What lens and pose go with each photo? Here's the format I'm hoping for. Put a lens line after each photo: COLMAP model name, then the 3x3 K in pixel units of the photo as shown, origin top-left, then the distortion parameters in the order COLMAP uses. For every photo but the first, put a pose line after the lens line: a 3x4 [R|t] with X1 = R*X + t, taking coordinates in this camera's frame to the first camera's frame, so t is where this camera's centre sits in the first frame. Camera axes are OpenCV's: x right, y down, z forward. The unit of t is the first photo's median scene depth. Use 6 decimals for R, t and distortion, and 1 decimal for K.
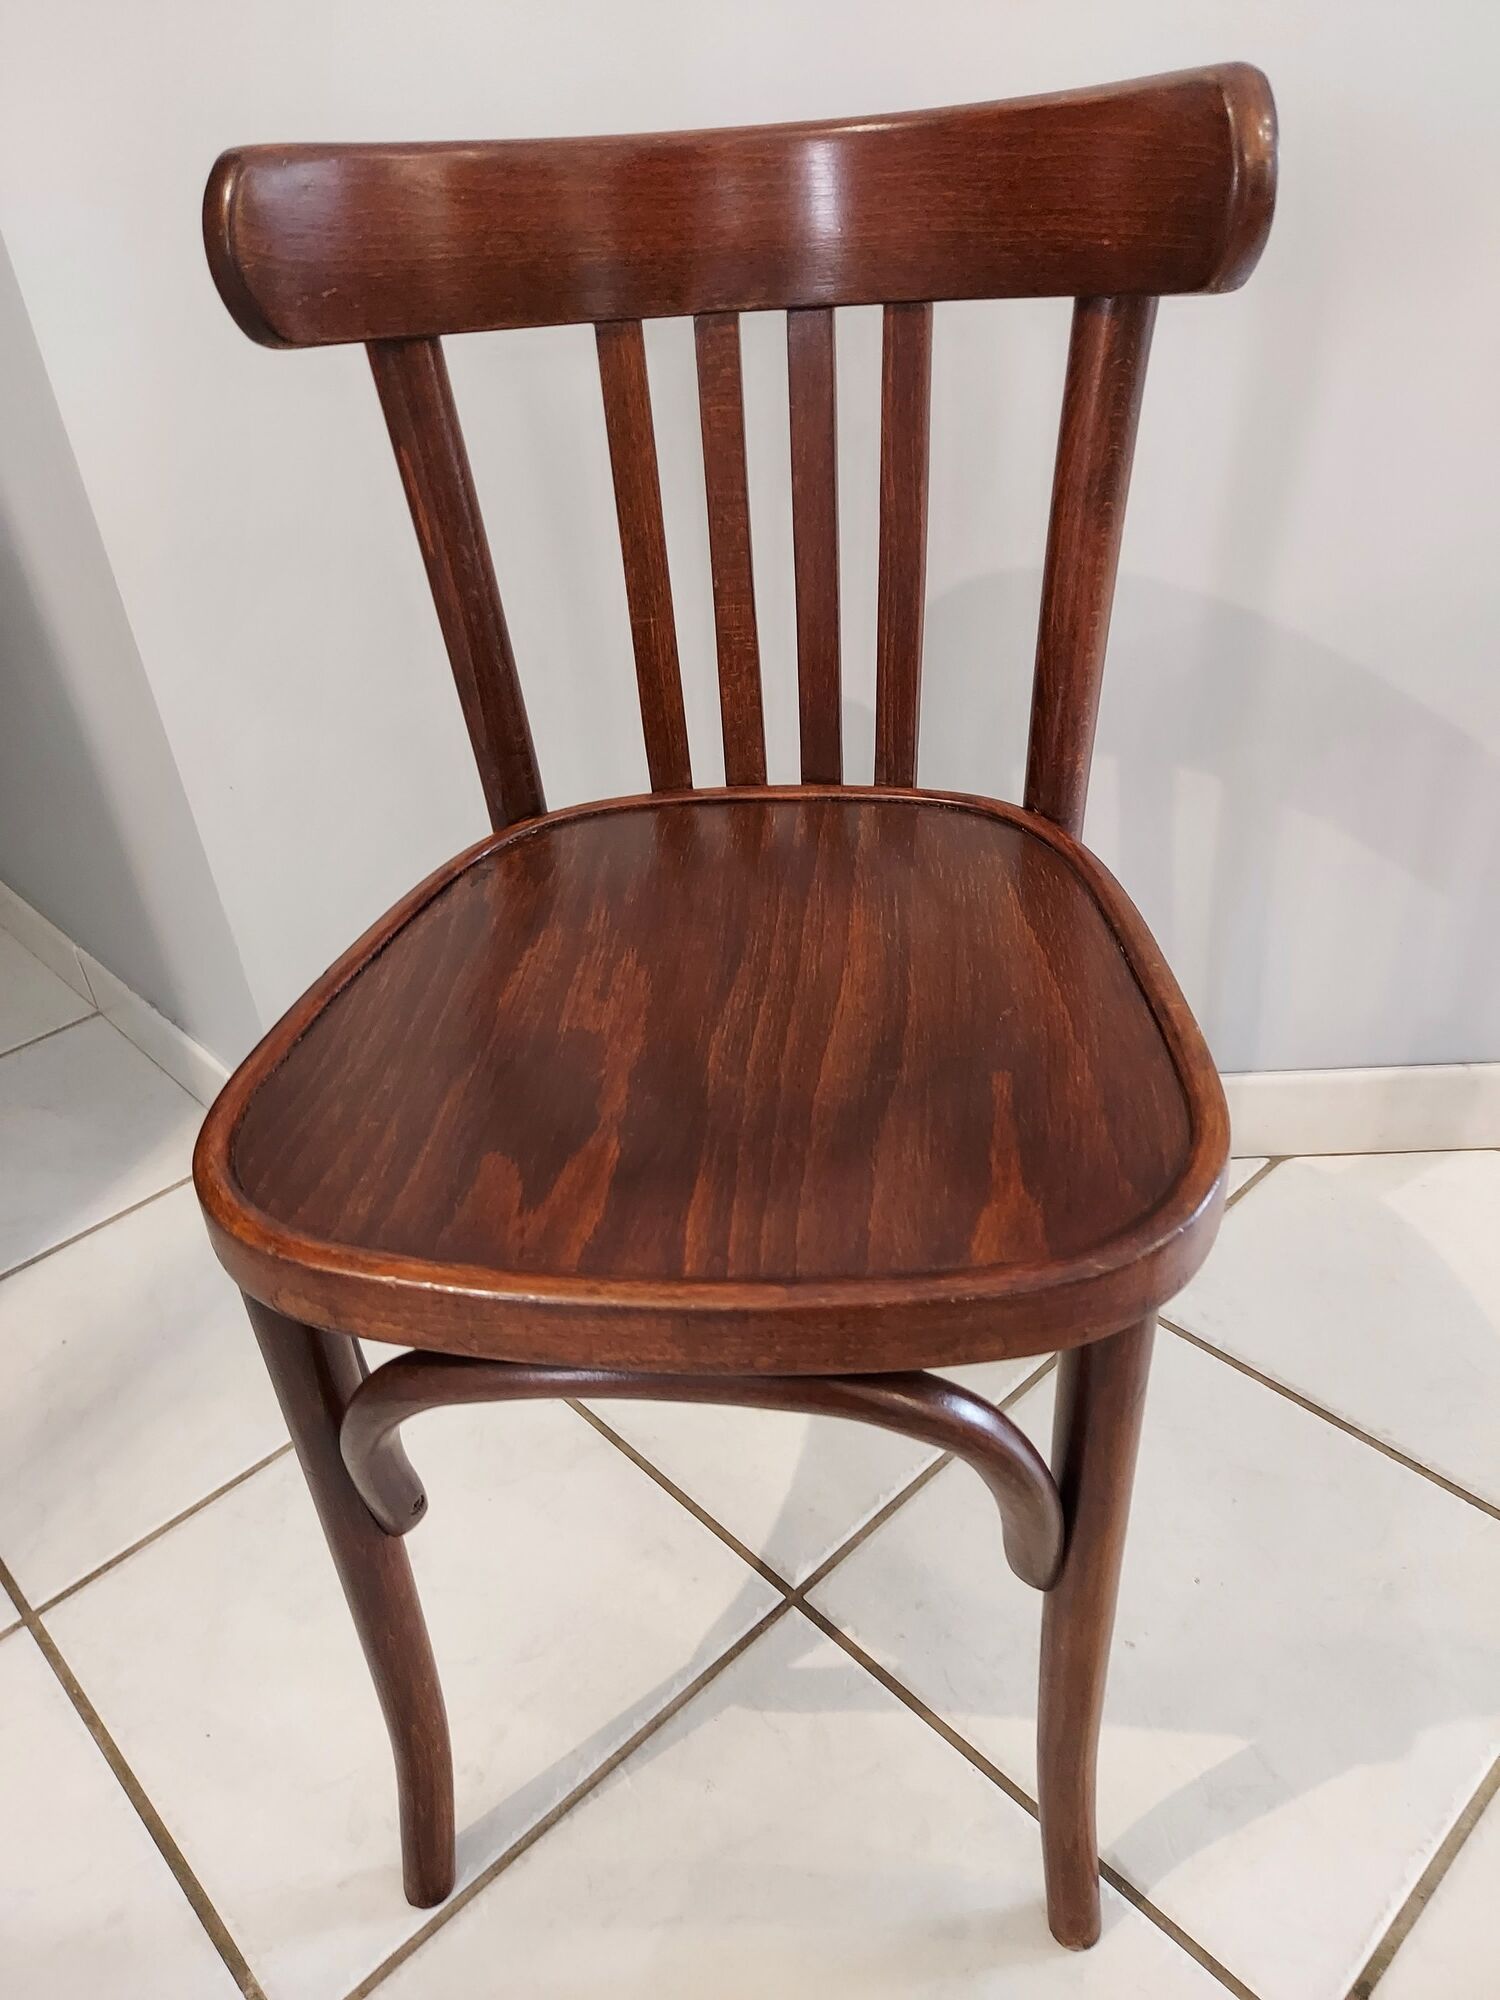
lens RADIAL K [[1459.6, 0, 750.0], [0, 1459.6, 1000.0], [0, 0, 1]] dist [0.018123, 0.000163]
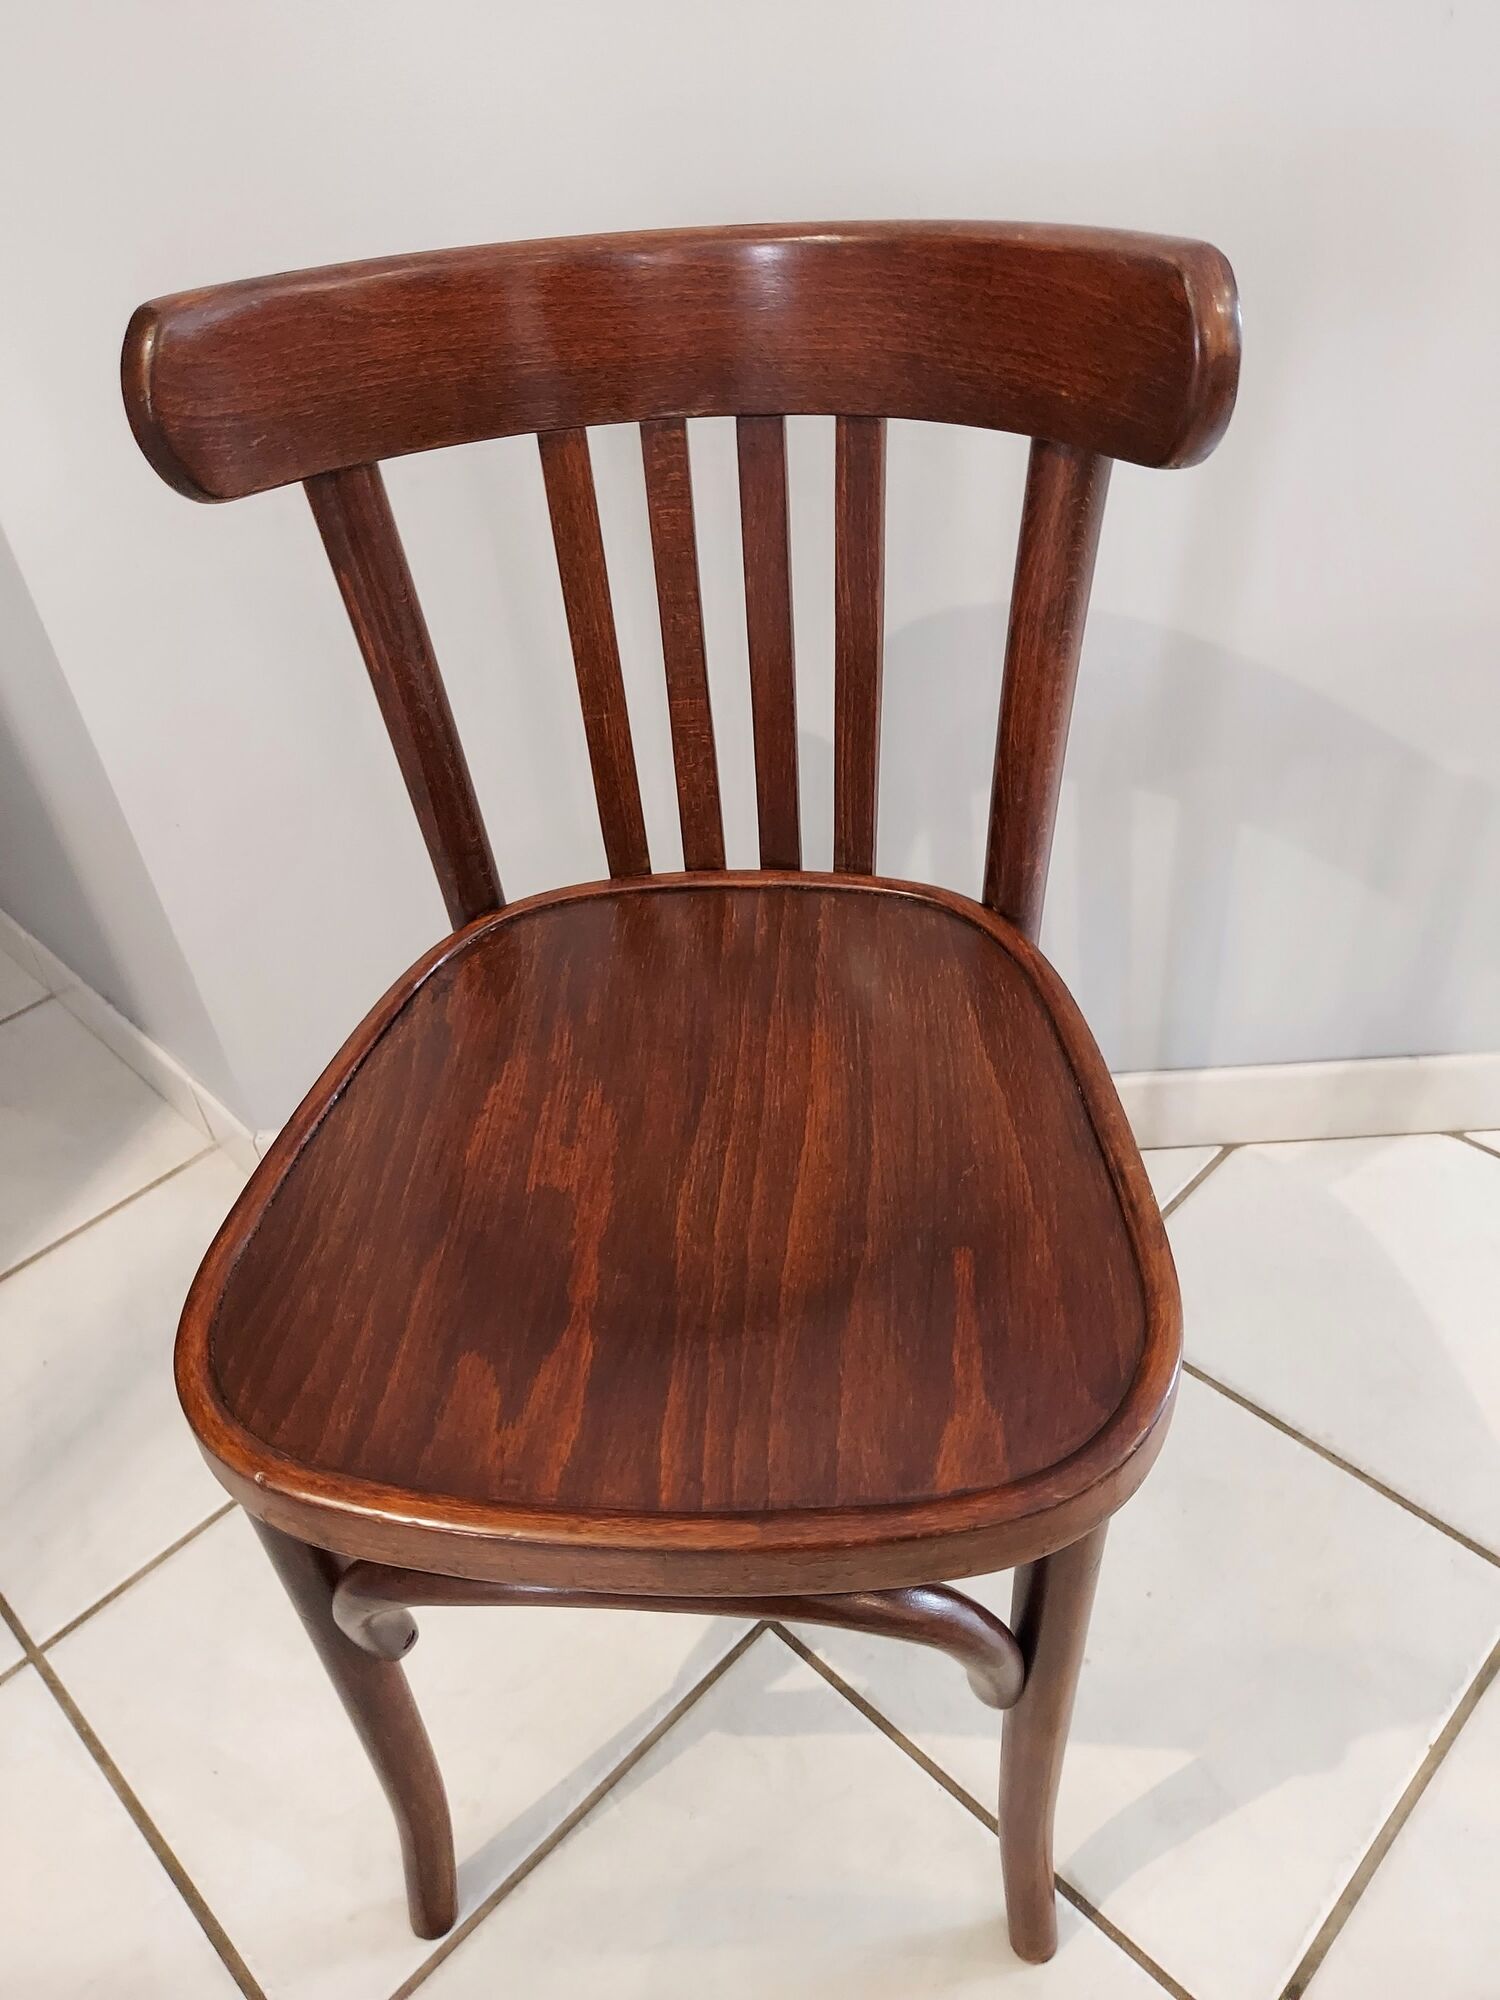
lens RADIAL K [[1465.1, 0, 750.0], [0, 1465.1, 1000.0], [0, 0, 1]] dist [0.011969, -0.005015]
pose [[0.999367, -0.023970, 0.026297, -0.000285], [0.021117, 0.994366, 0.103878, -0.180510], [-0.028639, -0.103257, 0.994242, -0.001632]]
